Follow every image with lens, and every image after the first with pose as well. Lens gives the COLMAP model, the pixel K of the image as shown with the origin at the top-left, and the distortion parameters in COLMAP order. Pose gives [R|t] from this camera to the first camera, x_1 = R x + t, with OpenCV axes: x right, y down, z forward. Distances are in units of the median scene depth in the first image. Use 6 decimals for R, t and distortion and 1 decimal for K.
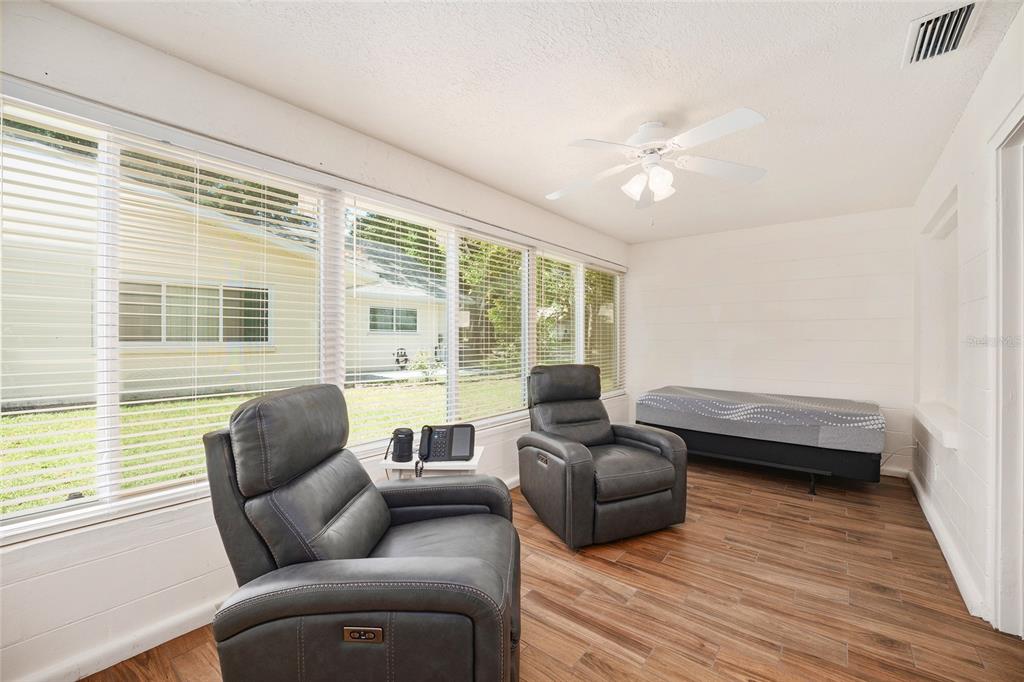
lens RADIAL K [[414.3, 0, 514.6], [0, 414.3, 349.8], [0, 0, 1]] dist [-0.025602, 0.002911]
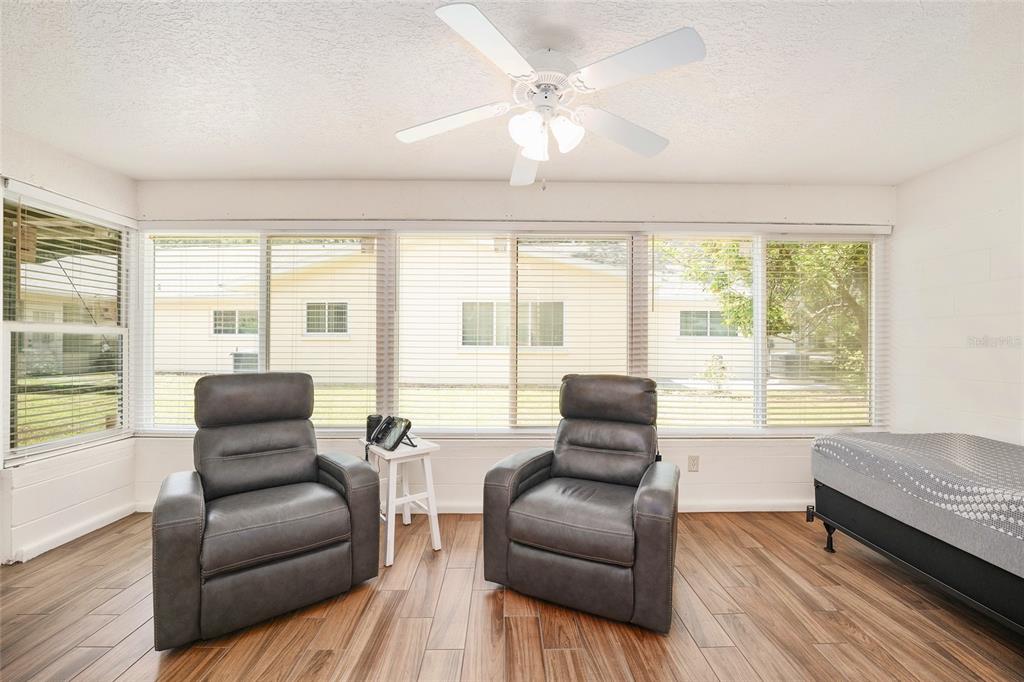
lens RADIAL K [[414.3, 0, 533.1], [0, 414.3, 342.7], [0, 0, 1]] dist [-0.025602, 0.002911]
pose [[0.639380, -0.000330, -0.768891, 0.838890], [-0.021242, 0.999611, -0.018093, -0.015498], [0.768598, 0.027901, 0.639124, 0.466323]]
